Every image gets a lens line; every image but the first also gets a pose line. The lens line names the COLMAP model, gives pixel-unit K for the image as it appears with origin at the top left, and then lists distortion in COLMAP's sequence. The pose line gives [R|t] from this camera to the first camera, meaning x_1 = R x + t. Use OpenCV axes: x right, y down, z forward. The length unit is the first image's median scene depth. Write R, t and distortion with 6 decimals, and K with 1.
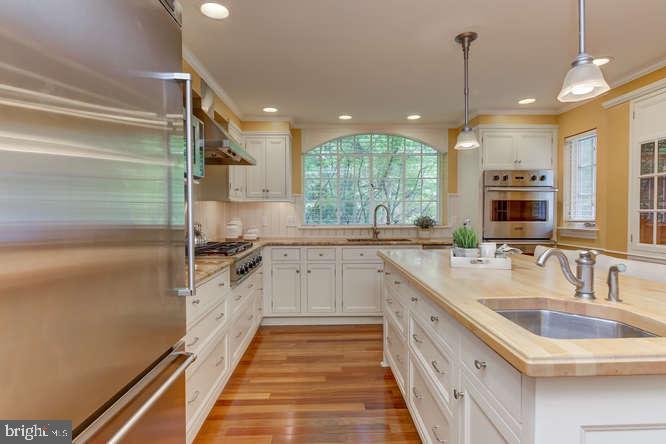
lens RADIAL K [[344.1, 0, 331.9], [0, 344.1, 220.4], [0, 0, 1]] dist [-0.005795, -0.005244]
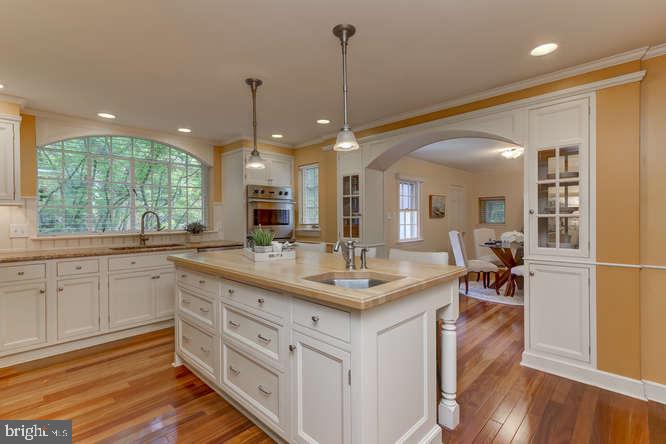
lens RADIAL K [[310.7, 0, 333.6], [0, 310.7, 220.0], [0, 0, 1]] dist [-0.001738, -0.001204]
pose [[0.704549, -0.005863, 0.709631, -0.146024], [0.019180, 0.999758, -0.010783, -0.000219], [-0.709396, 0.021208, 0.704491, -0.010712]]
